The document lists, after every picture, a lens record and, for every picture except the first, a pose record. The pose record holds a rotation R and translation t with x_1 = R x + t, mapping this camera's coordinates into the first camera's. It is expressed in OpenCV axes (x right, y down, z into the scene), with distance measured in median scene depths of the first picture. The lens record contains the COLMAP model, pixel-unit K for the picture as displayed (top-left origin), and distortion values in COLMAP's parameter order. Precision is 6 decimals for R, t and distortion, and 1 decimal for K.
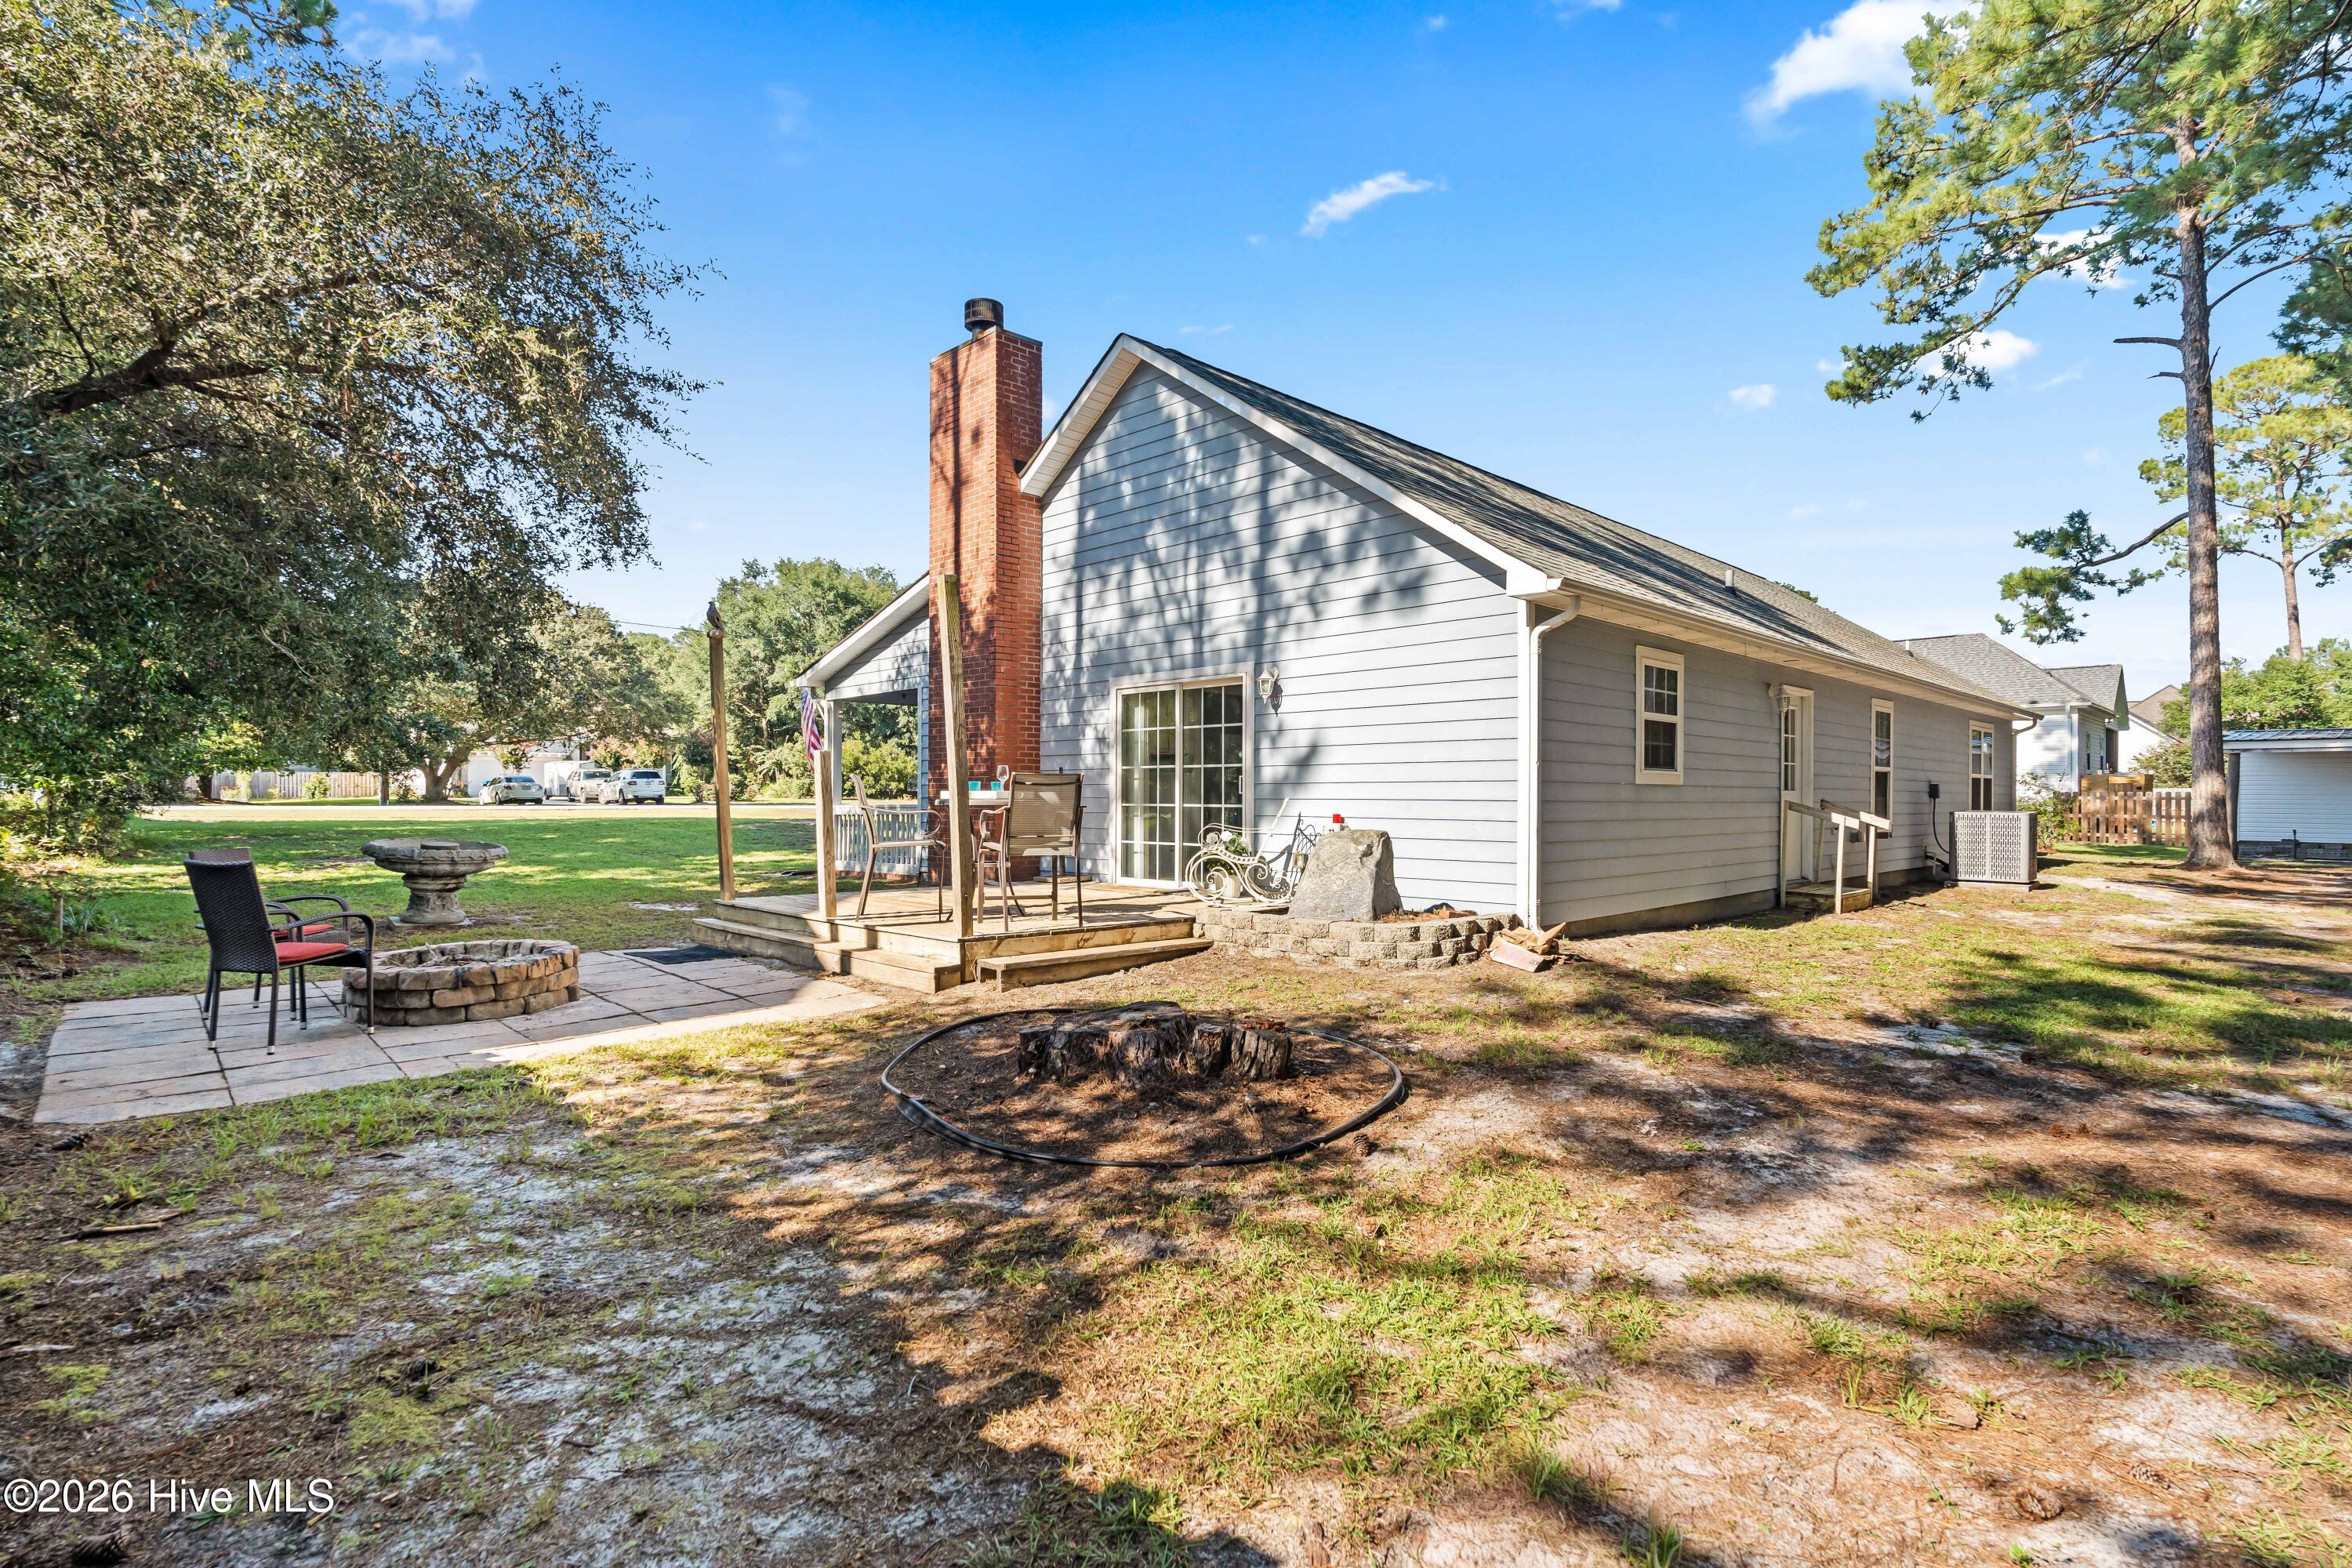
lens RADIAL K [[1122.3, 0, 1186.8], [0, 1122.3, 787.0], [0, 0, 1]] dist [-0.000792, -0.001576]
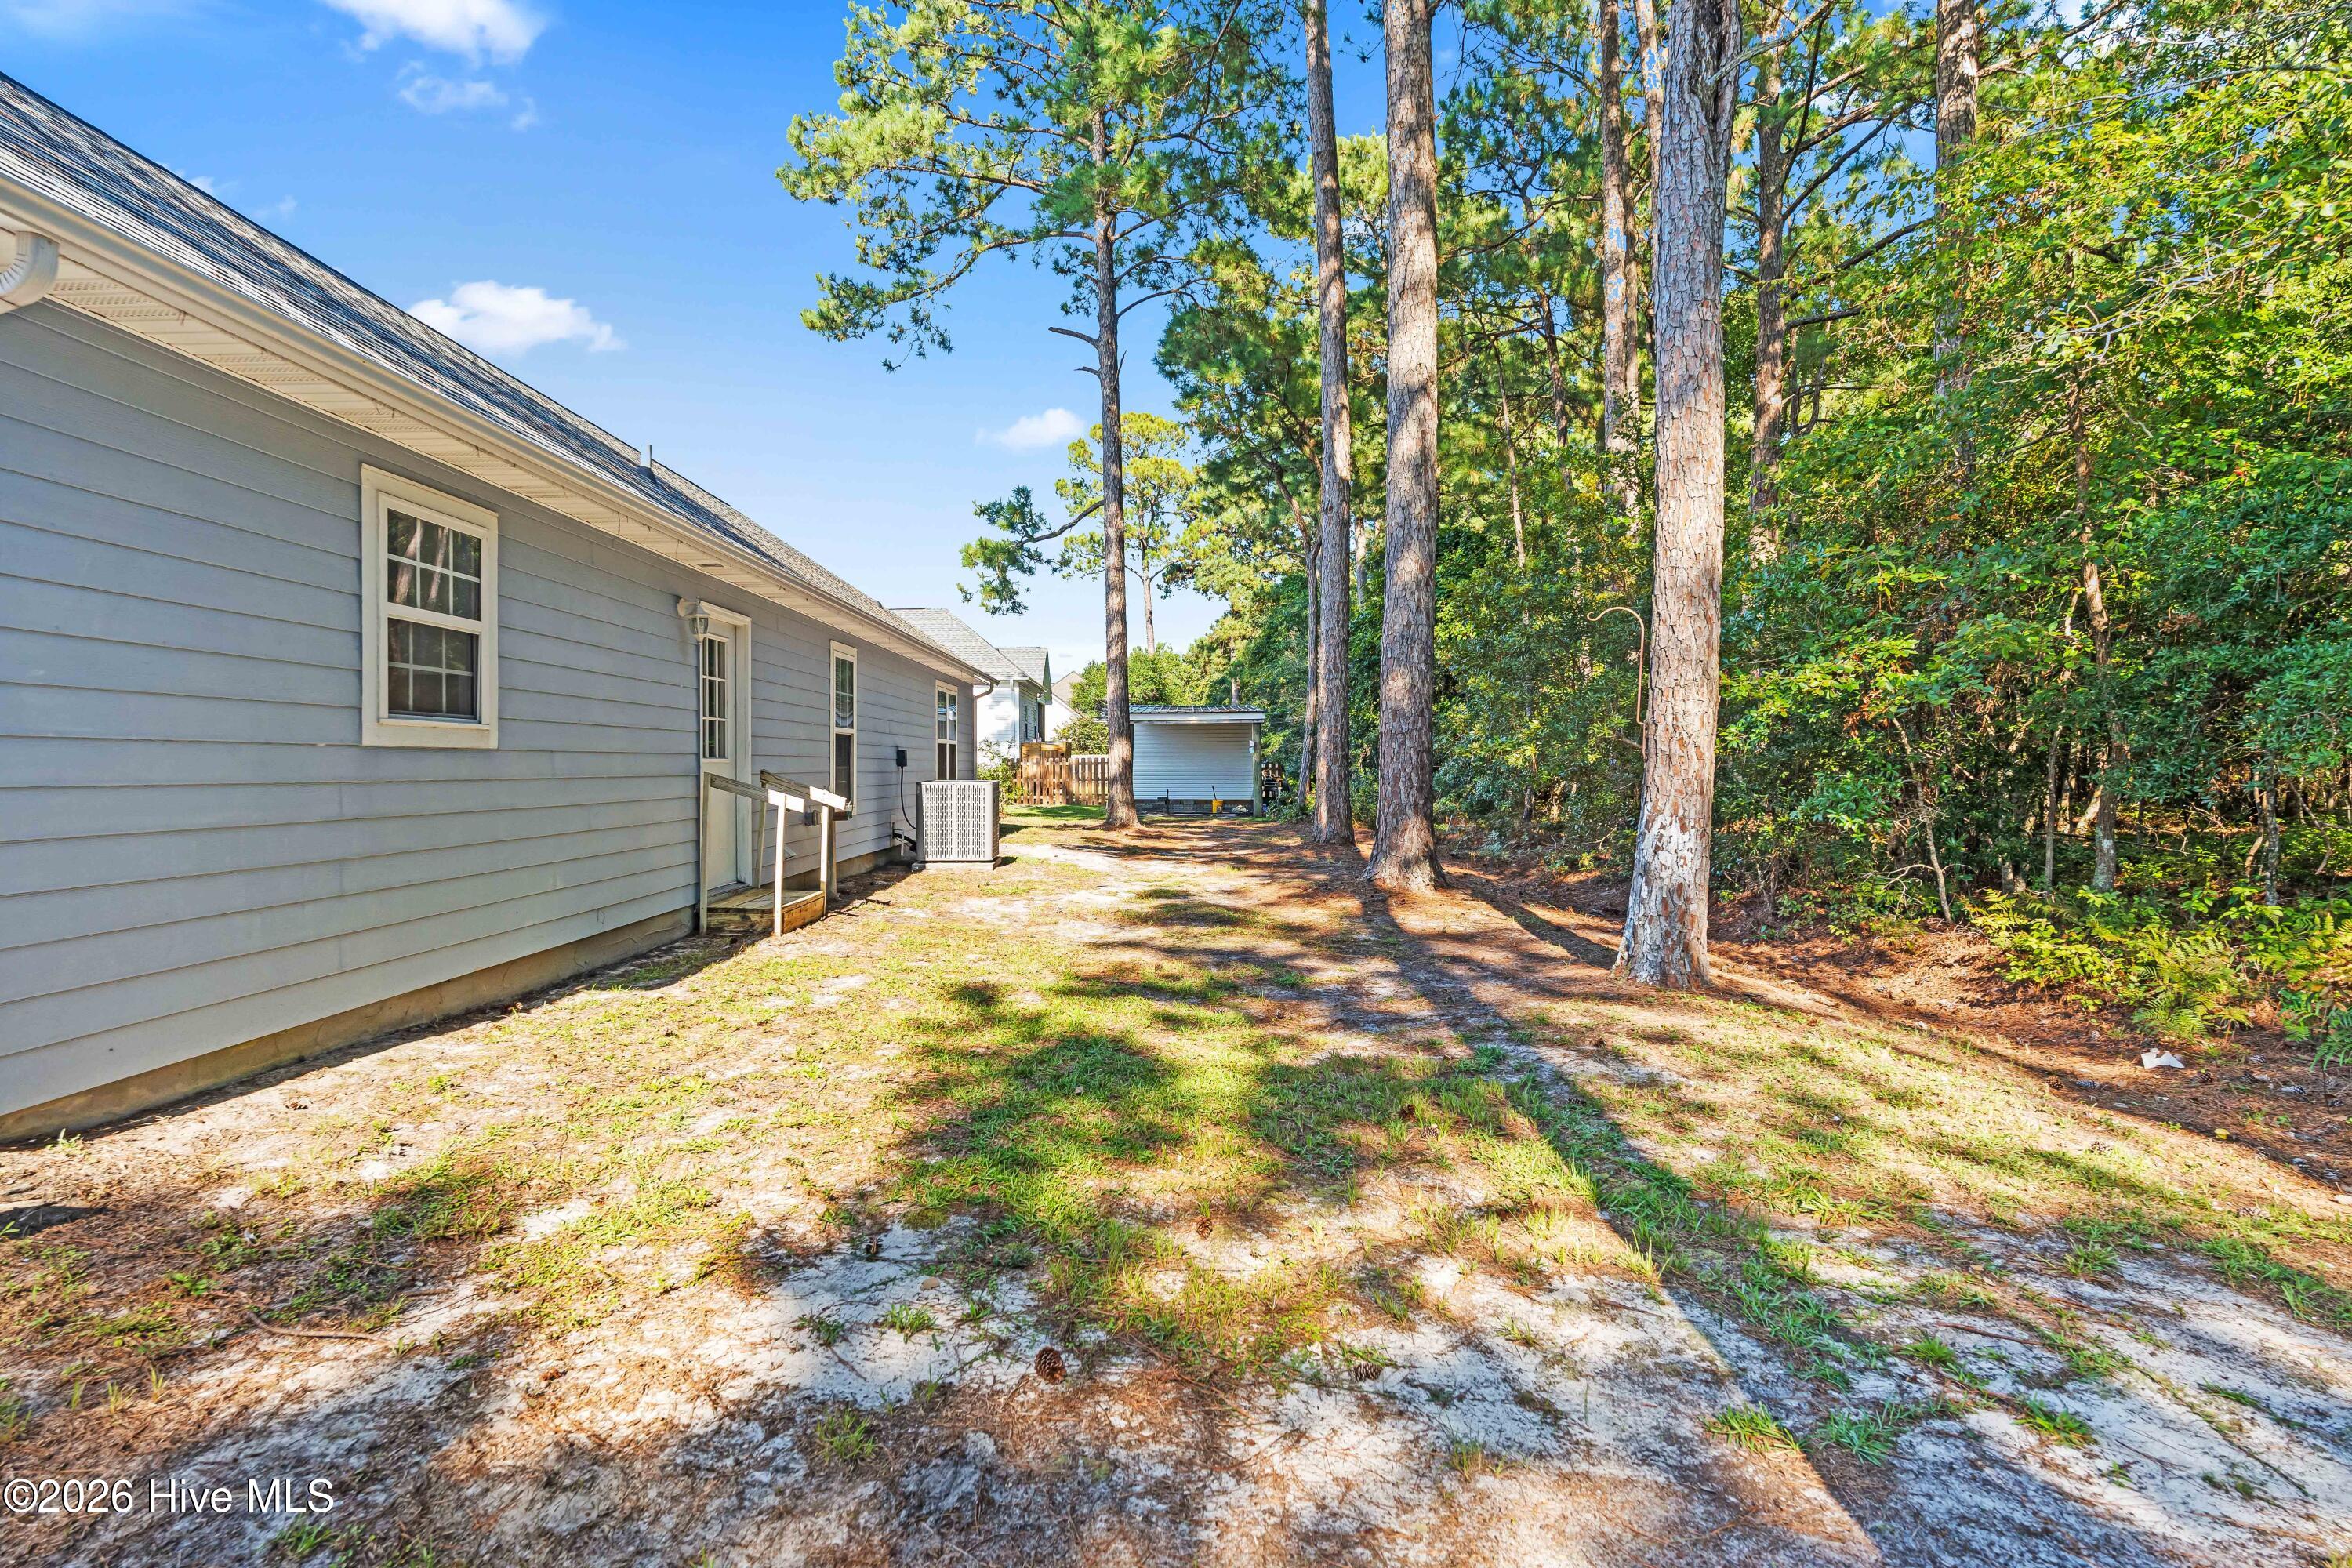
lens RADIAL K [[1165.0, 0, 1180.3], [0, 1165.0, 775.6], [0, 0, 1]] dist [-0.001999, -0.000058]
pose [[0.685846, -0.016433, 0.727561, 0.111872], [0.003775, 0.999812, 0.019025, 0.000692], [-0.727737, -0.010302, 0.685779, 0.159250]]
